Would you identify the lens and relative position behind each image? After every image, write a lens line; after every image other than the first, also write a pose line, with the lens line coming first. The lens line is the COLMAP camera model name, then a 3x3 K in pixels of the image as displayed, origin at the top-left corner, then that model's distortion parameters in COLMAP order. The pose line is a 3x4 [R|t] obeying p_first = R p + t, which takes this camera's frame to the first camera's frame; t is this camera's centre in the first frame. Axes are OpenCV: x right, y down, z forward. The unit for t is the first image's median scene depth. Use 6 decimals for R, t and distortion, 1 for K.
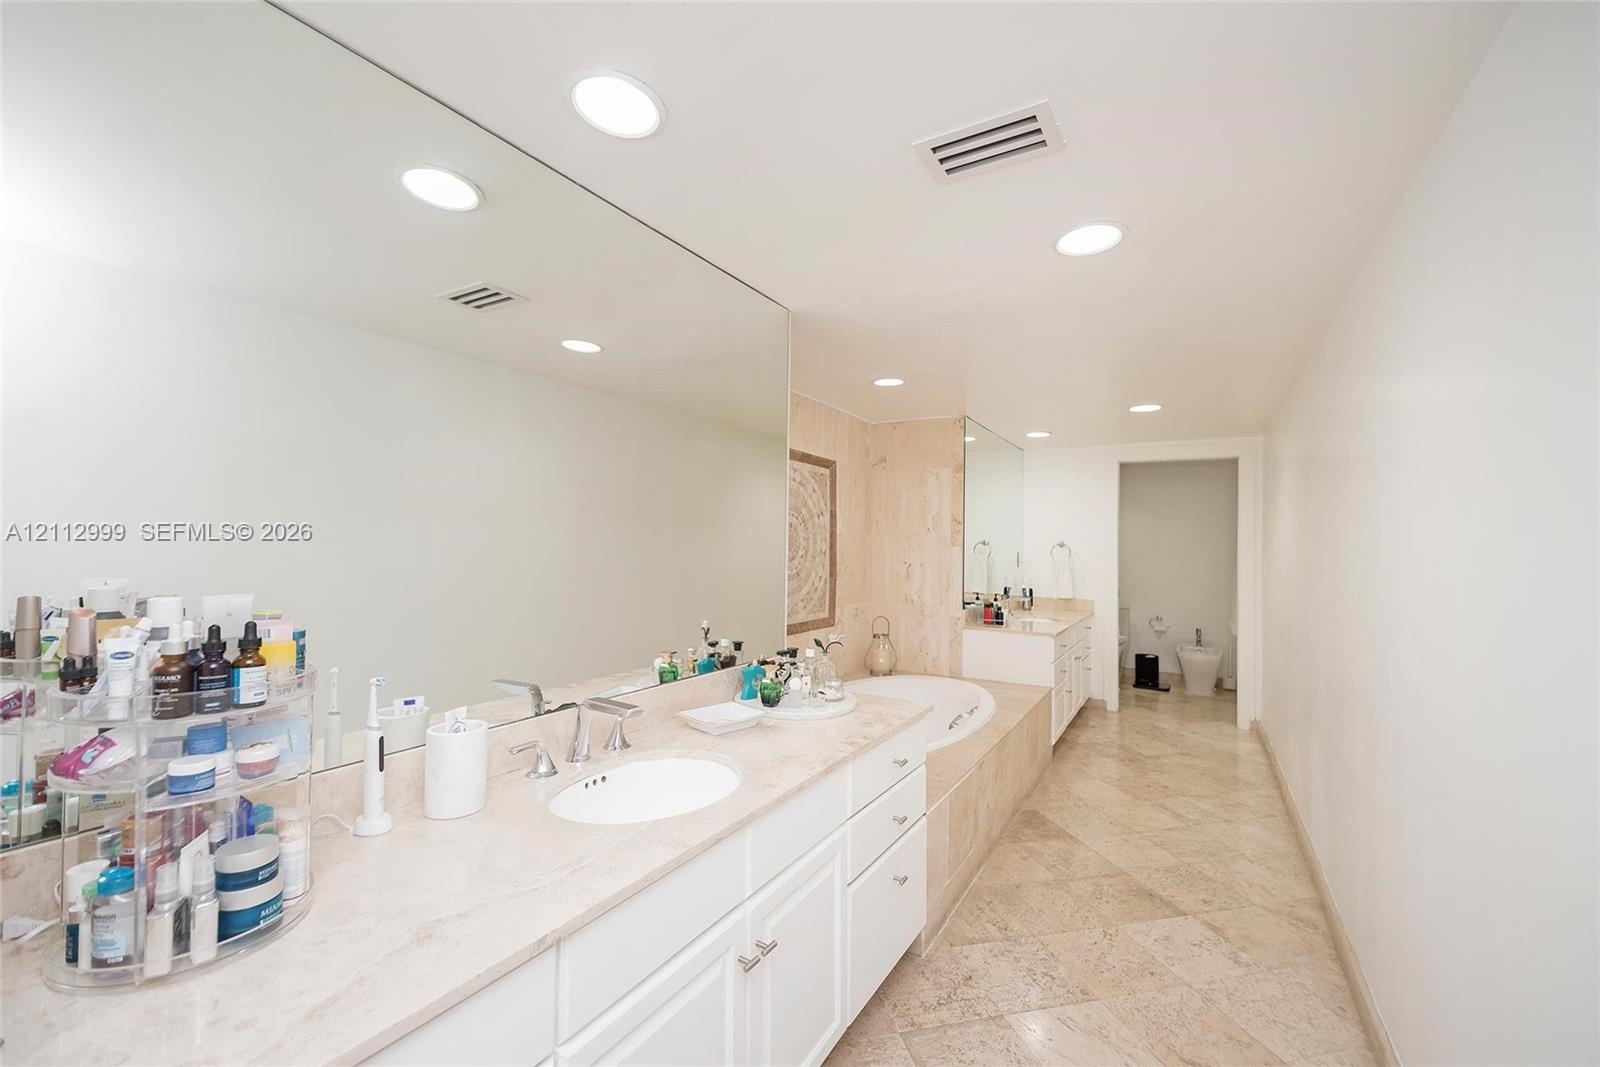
lens RADIAL K [[654.0, 0, 796.3], [0, 654.0, 516.4], [0, 0, 1]] dist [-0.000327, -0.000197]
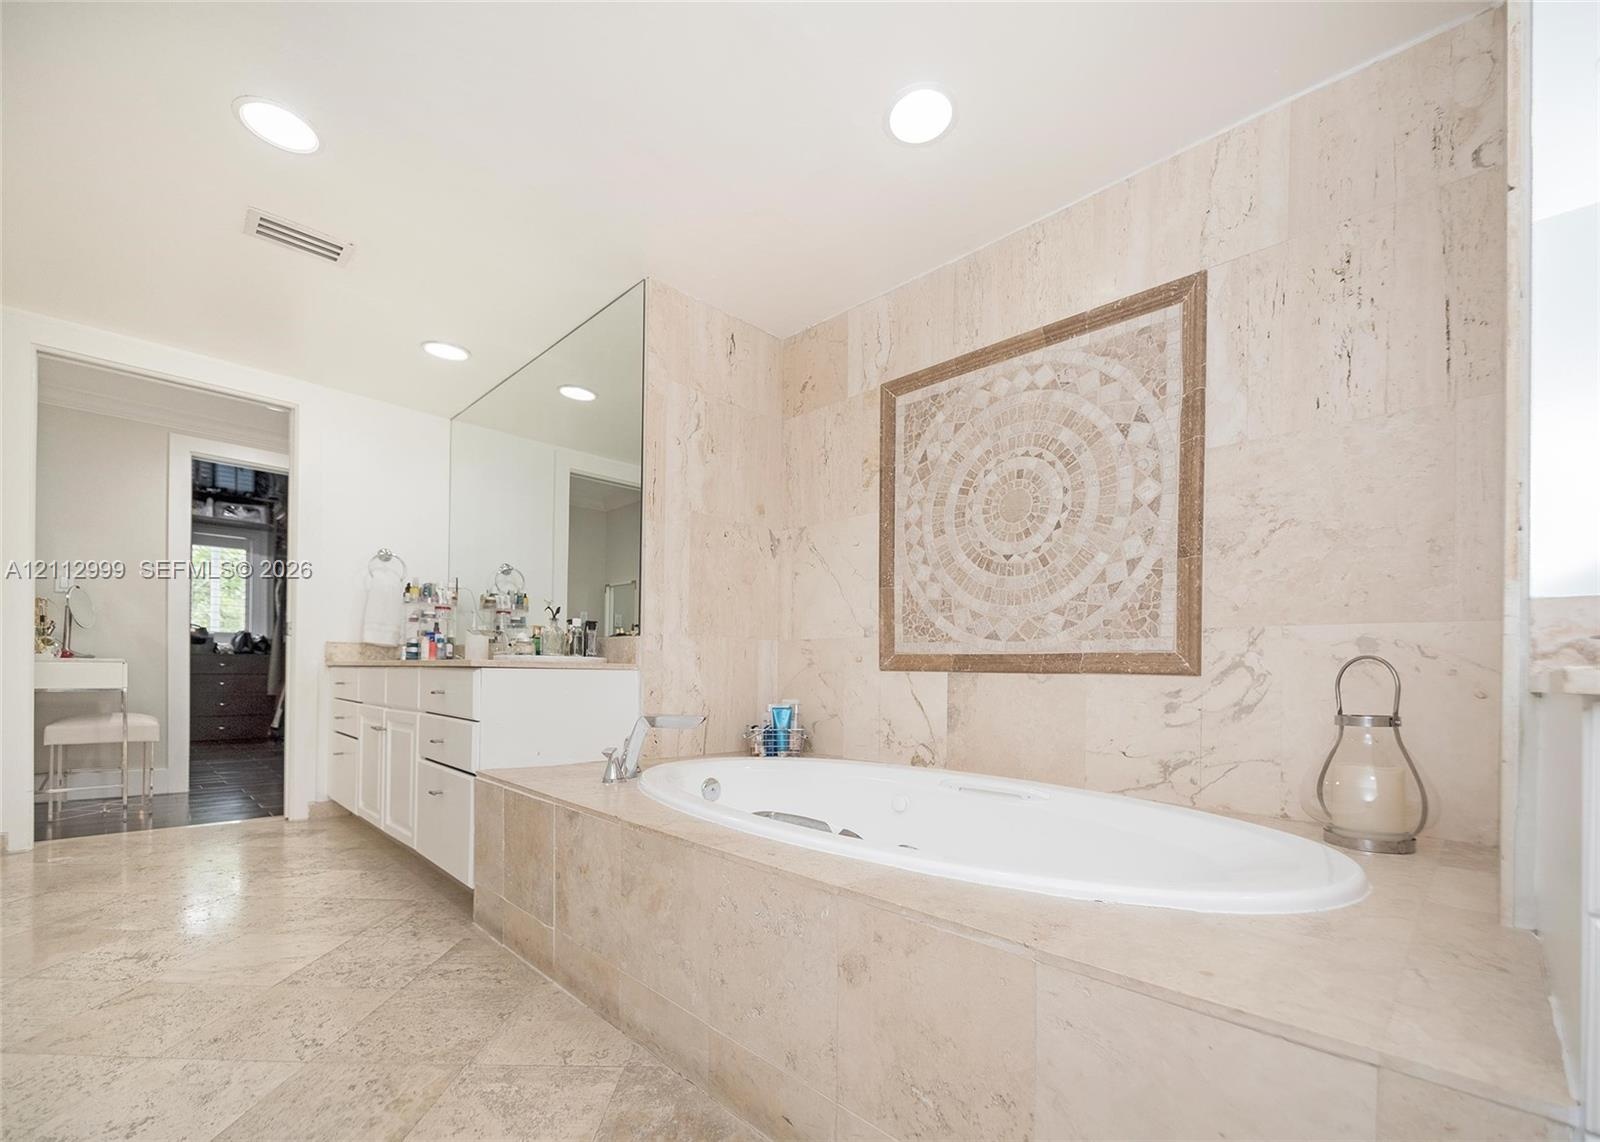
lens RADIAL K [[687.8, 0, 799.3], [0, 687.8, 669.2], [0, 0, 1]] dist [0.010199, -0.009614]
pose [[-0.237093, -0.022643, -0.971223, 0.709012], [0.017091, 0.999476, -0.027474, 0.227025], [0.971337, -0.023113, -0.236582, 1.137751]]
